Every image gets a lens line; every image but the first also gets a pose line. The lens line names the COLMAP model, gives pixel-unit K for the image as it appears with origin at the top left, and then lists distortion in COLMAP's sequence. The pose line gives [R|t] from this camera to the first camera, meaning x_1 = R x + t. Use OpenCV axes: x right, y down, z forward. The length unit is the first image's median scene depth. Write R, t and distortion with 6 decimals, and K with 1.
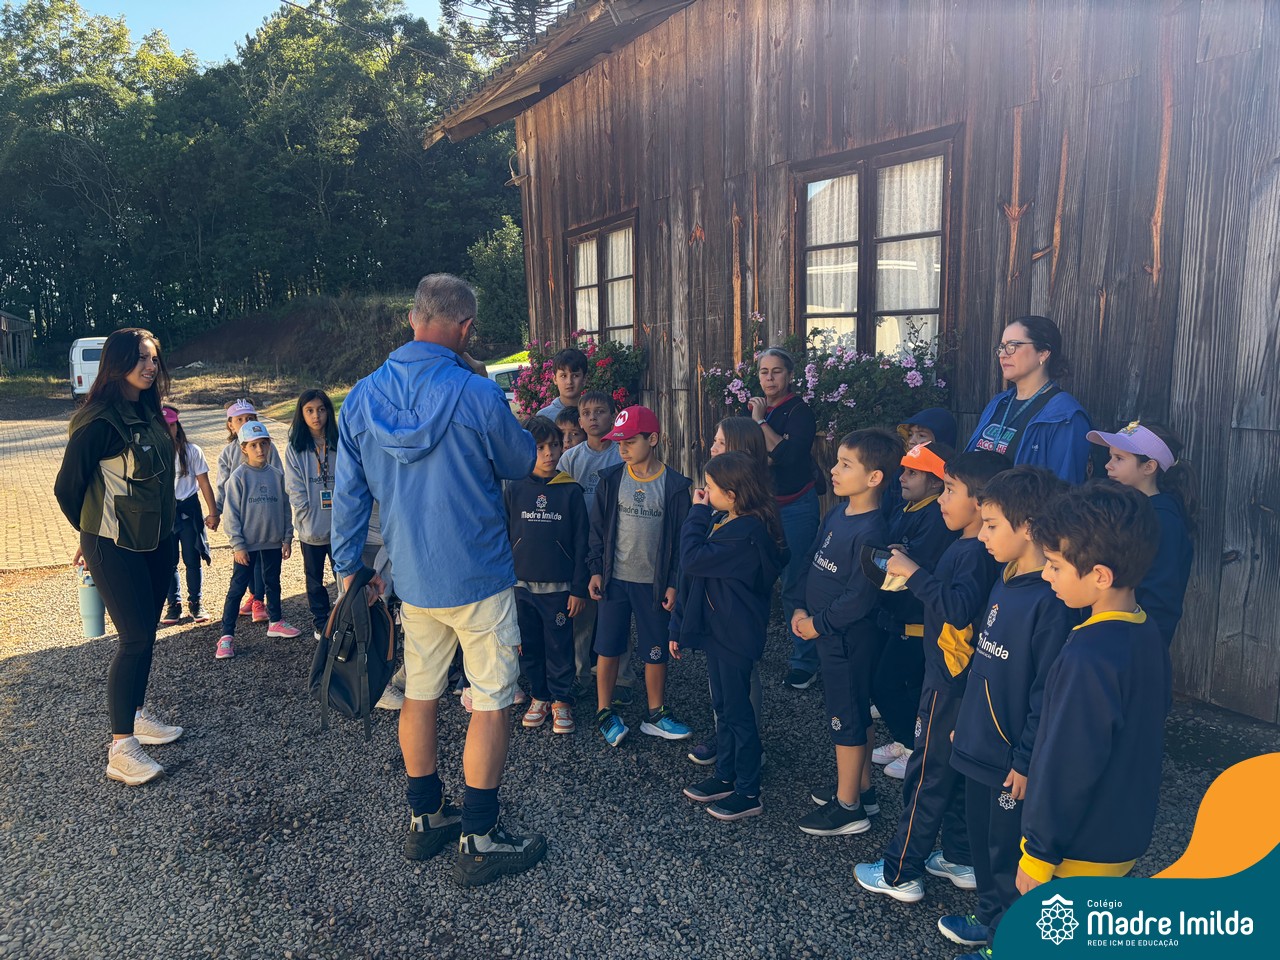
lens RADIAL K [[981.9, 0, 640.5], [0, 981.9, 479.9], [0, 0, 1]] dist [0.068309, -0.098149]
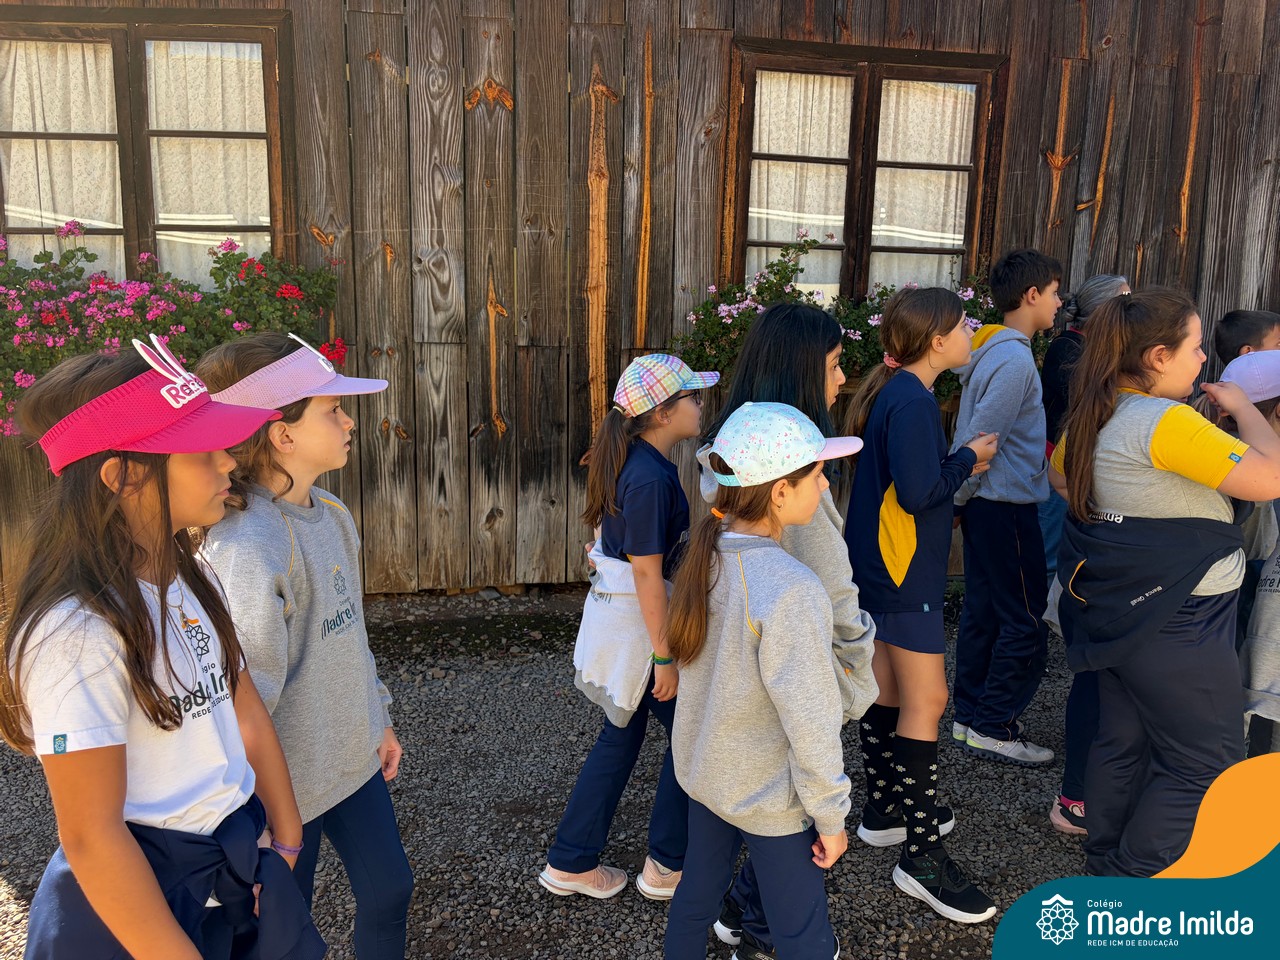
lens RADIAL K [[981.9, 0, 640.5], [0, 981.9, 479.9], [0, 0, 1]] dist [0.068309, -0.098149]
pose [[0.369805, -0.137285, 0.918911, -0.781355], [0.100036, 0.989157, 0.107521, -0.093661], [-0.923708, 0.052162, 0.379529, 1.013832]]
